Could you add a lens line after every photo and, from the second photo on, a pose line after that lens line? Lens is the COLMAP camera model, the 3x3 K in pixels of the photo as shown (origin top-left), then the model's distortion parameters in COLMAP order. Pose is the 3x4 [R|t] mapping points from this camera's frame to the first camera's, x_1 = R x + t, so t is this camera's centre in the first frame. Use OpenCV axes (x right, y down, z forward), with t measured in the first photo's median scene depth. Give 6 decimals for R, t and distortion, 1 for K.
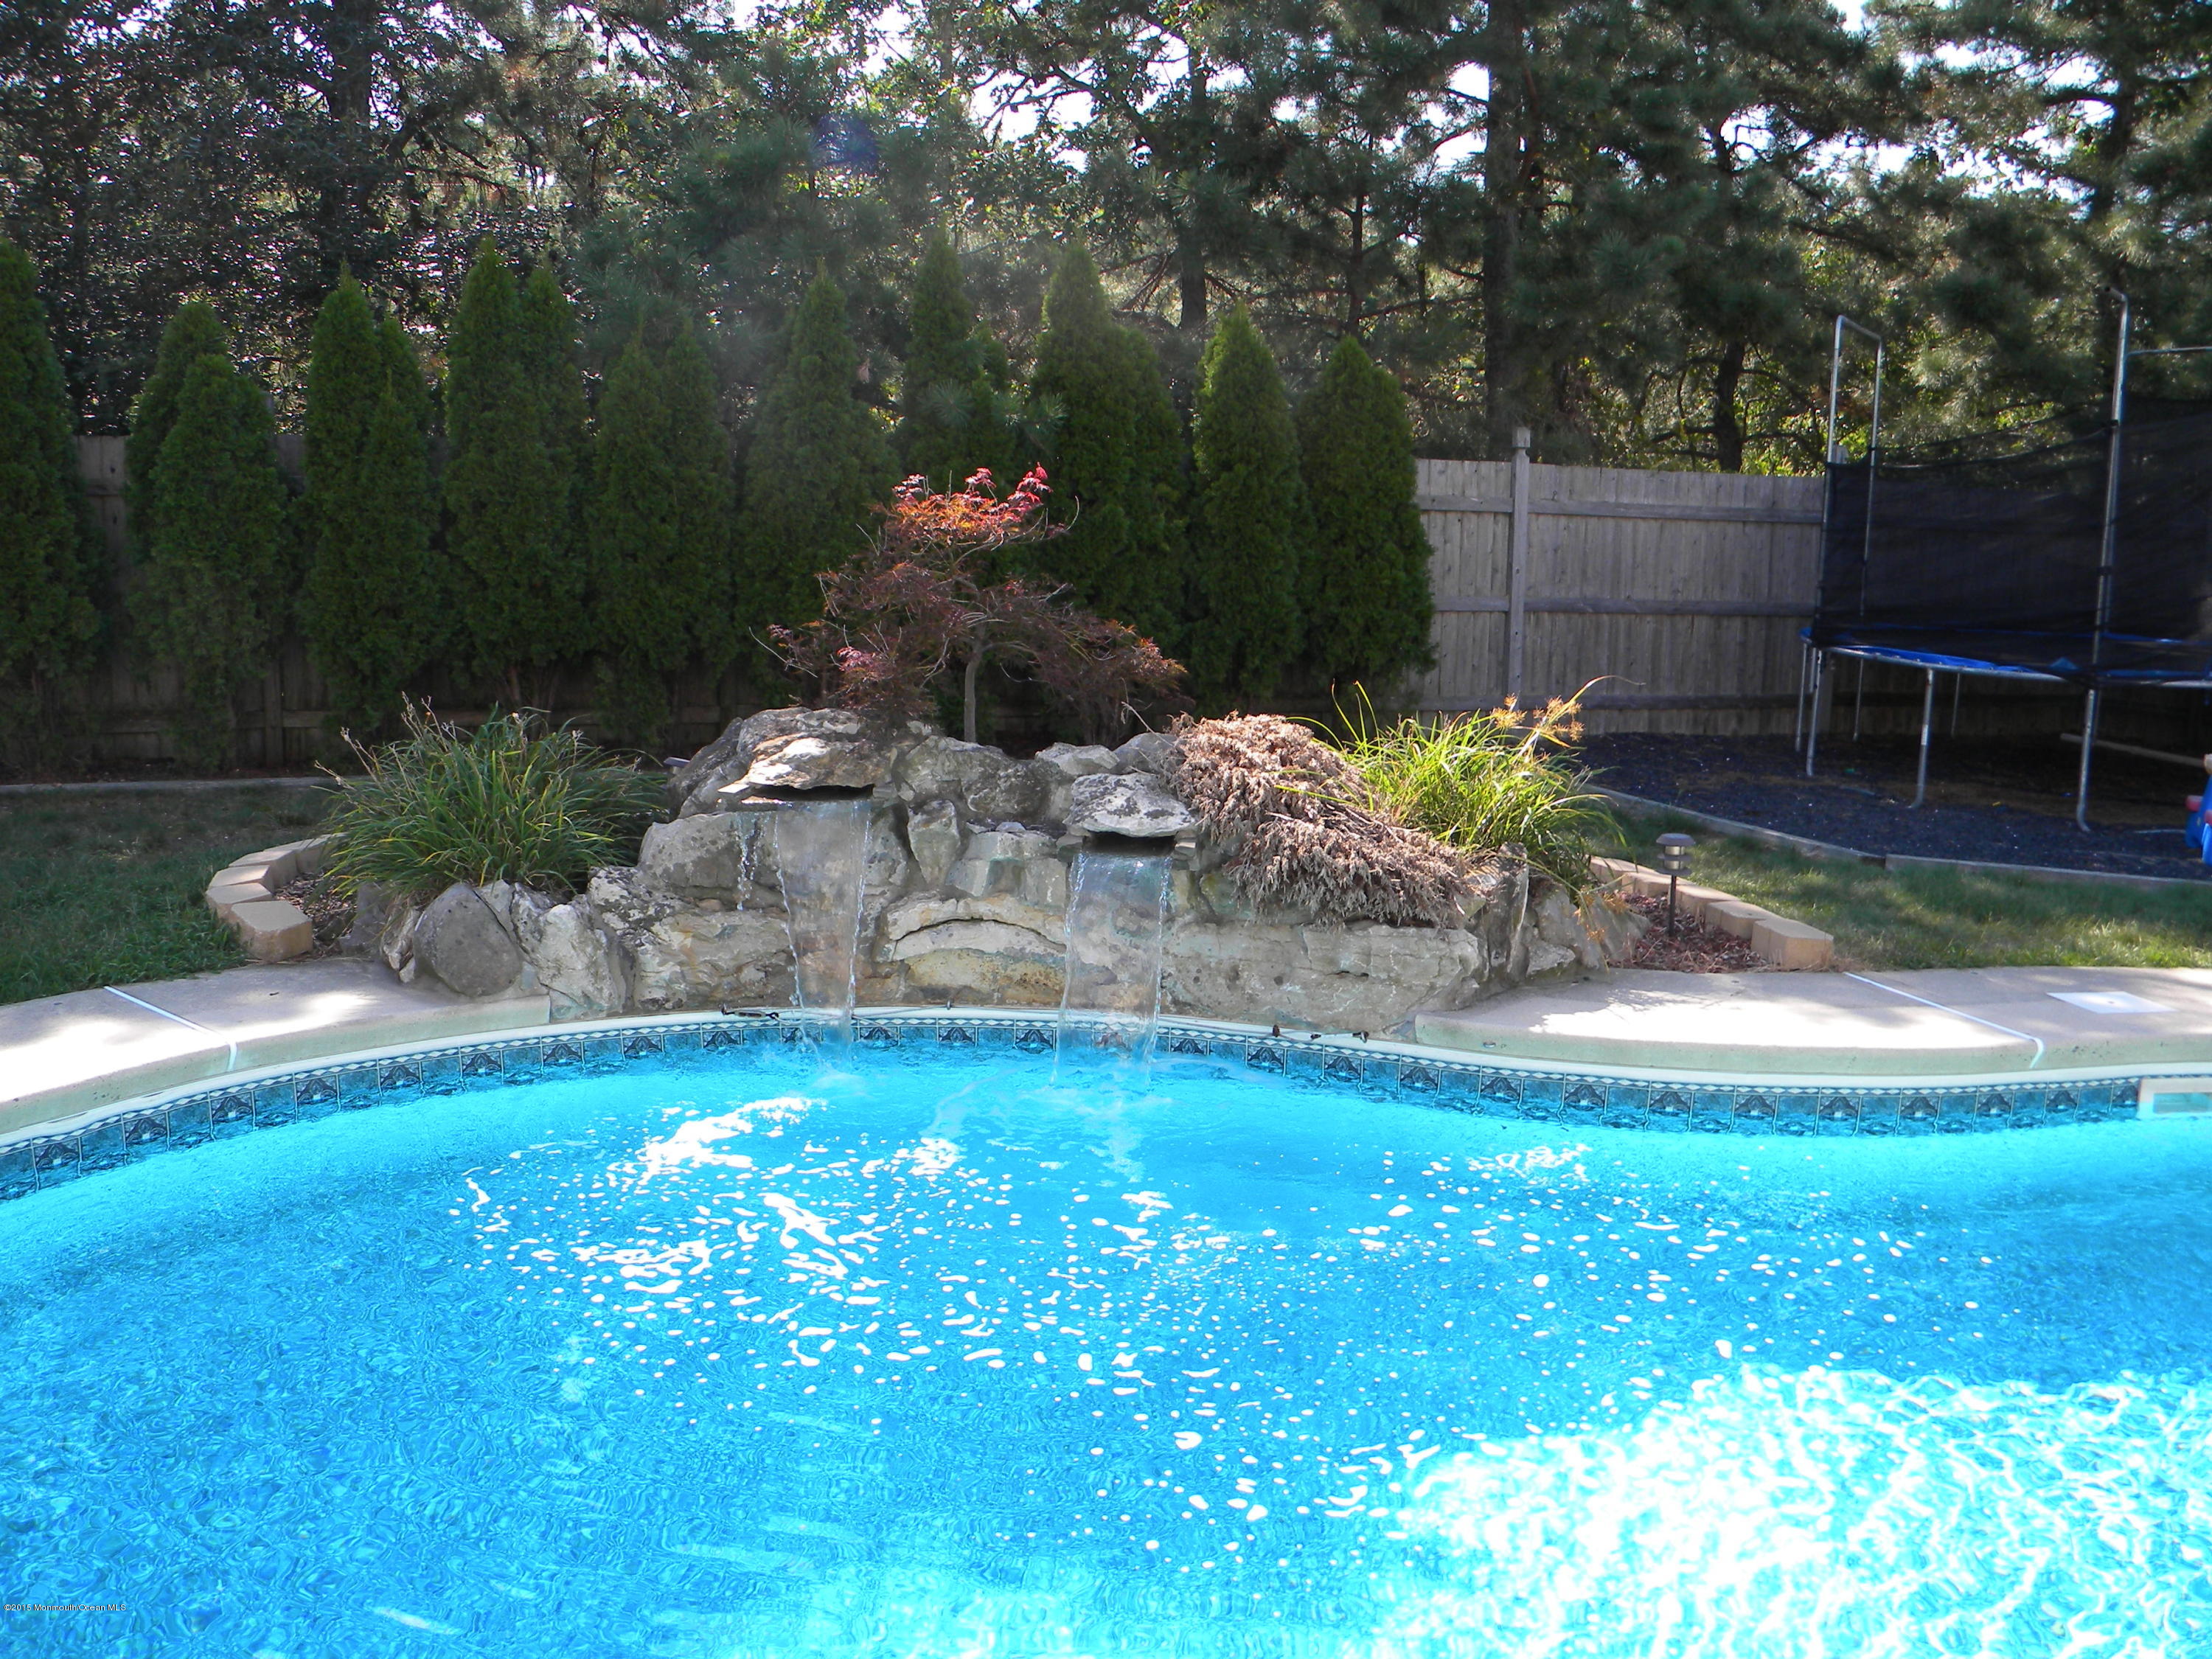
lens RADIAL K [[1858.0, 0, 1093.7], [0, 1858.0, 814.6], [0, 0, 1]] dist [-0.196241, 0.166194]
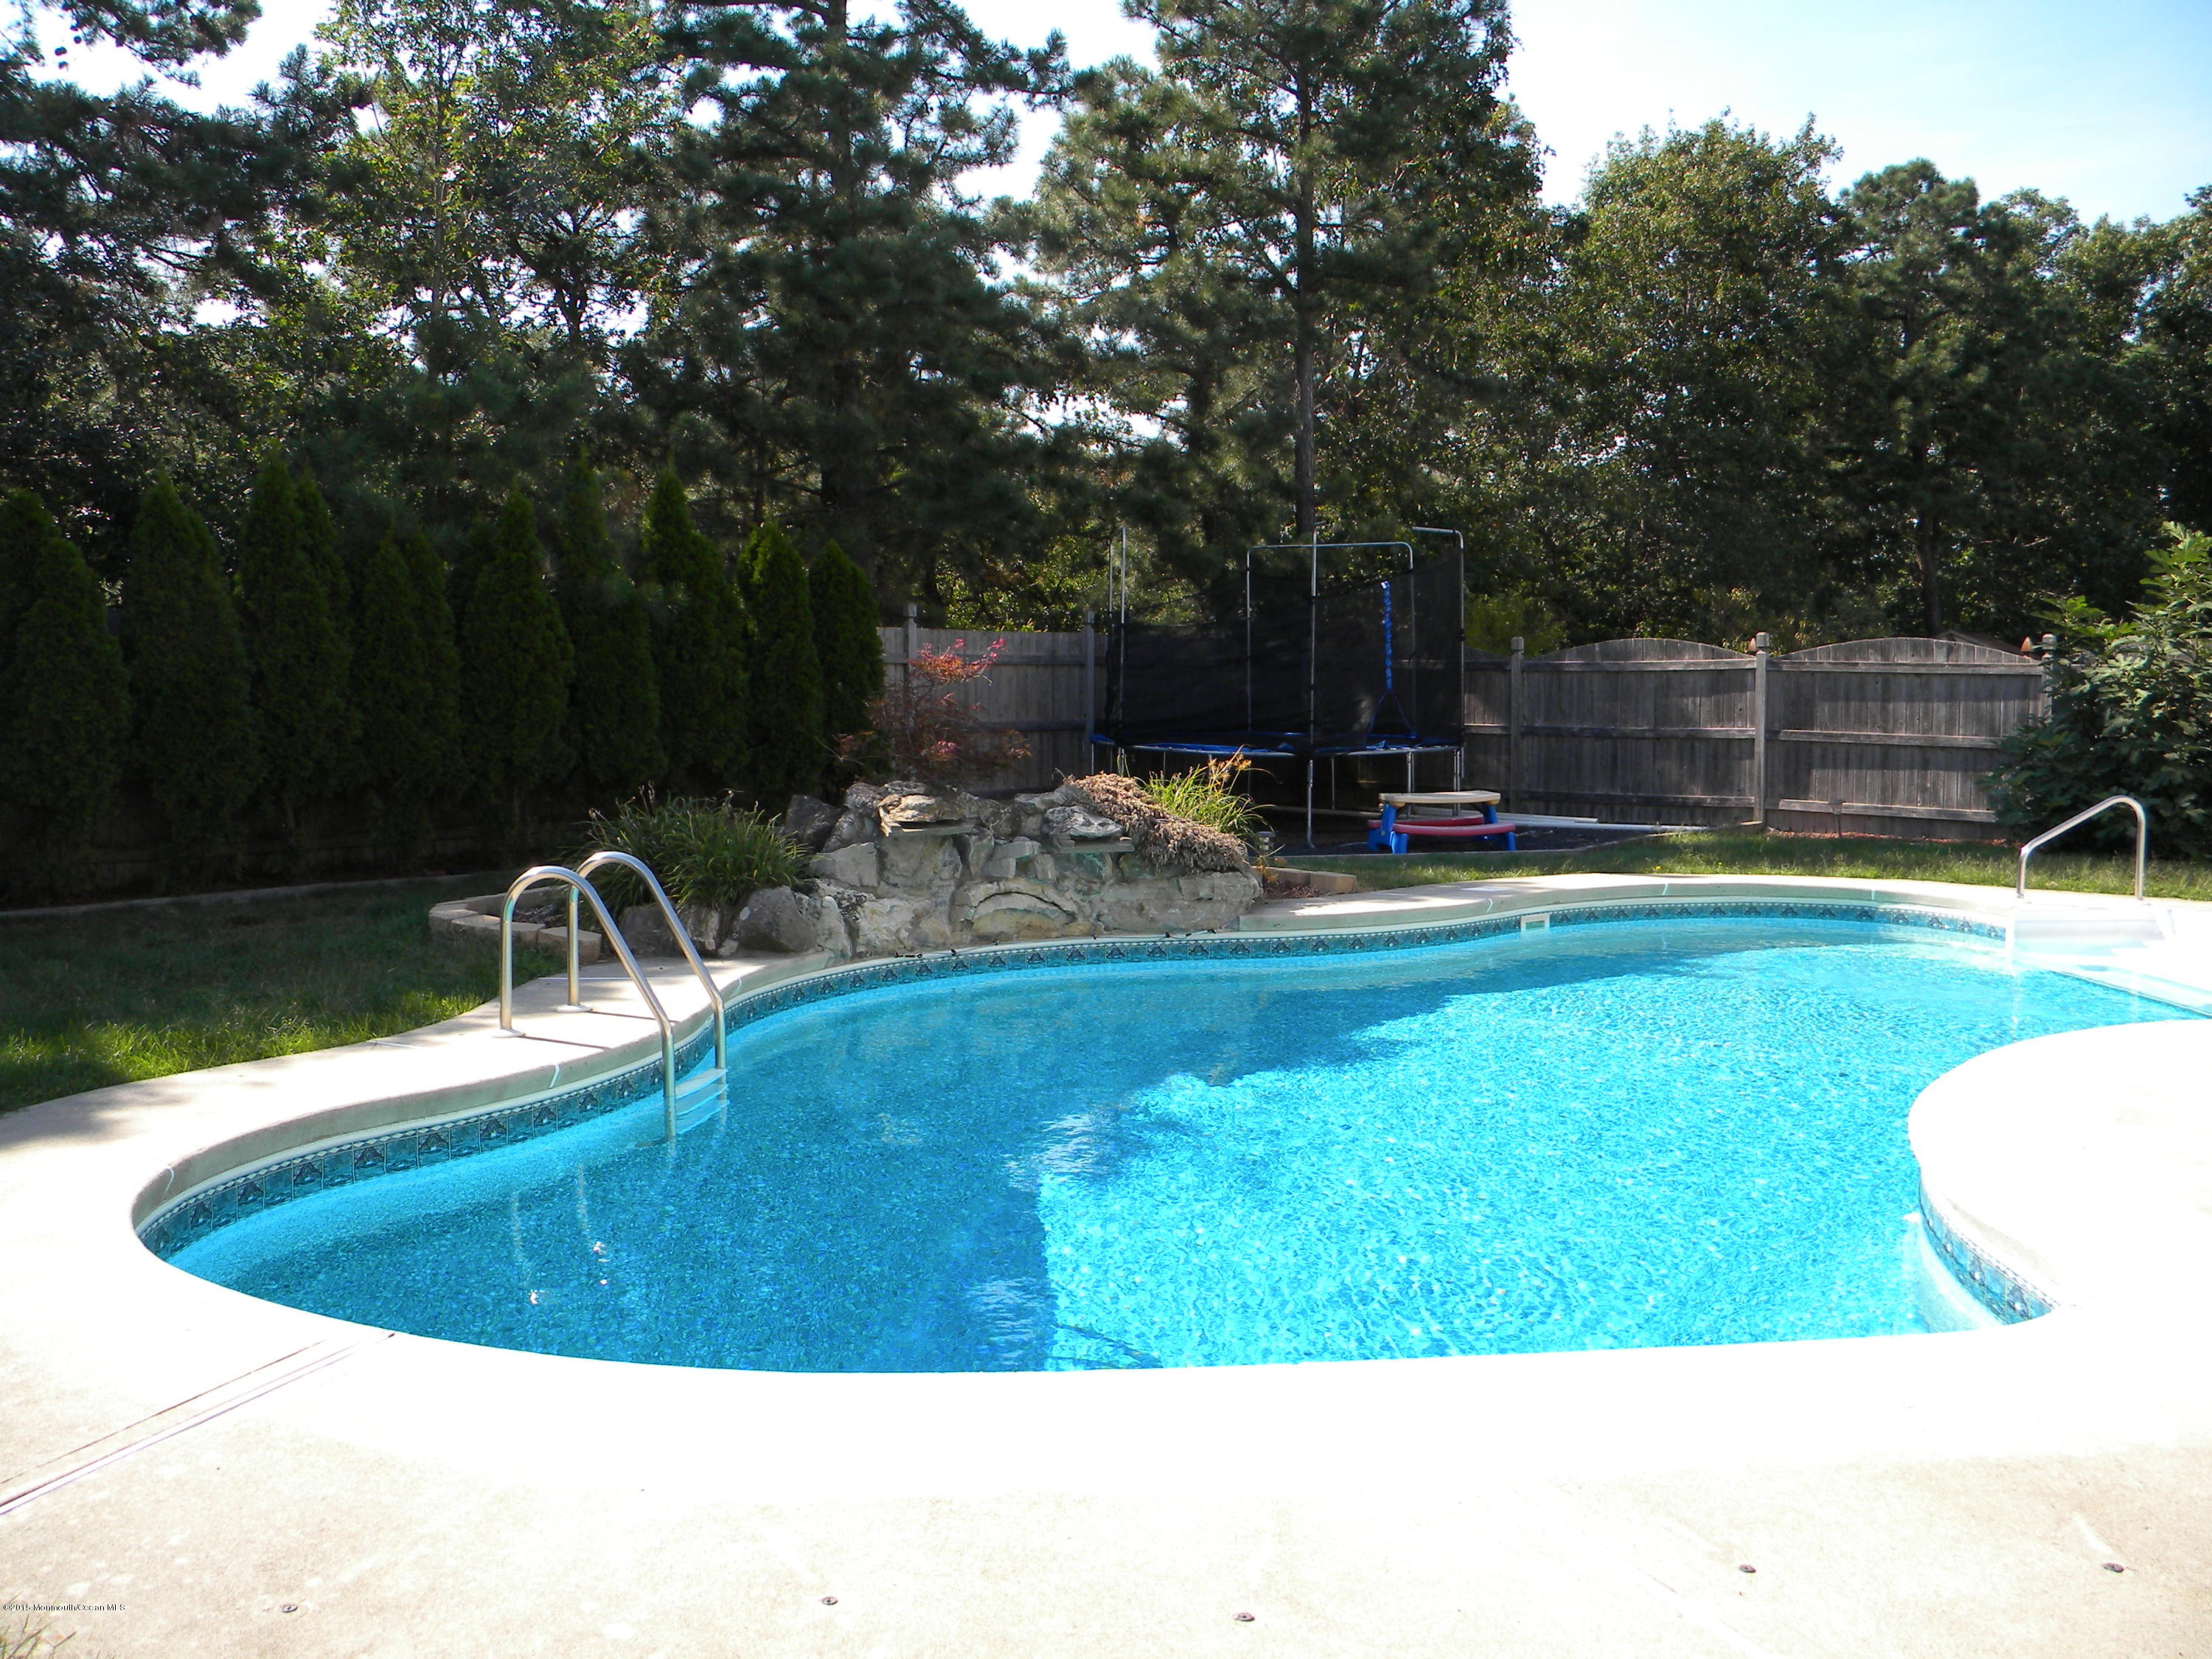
lens RADIAL K [[1858.0, 0, 1093.7], [0, 1858.0, 814.6], [0, 0, 1]] dist [-0.196241, 0.166194]
pose [[0.833126, -0.055769, 0.550264, -0.977970], [0.101580, 0.993409, -0.053115, 0.086027], [-0.543675, 0.100147, 0.833299, -0.537234]]
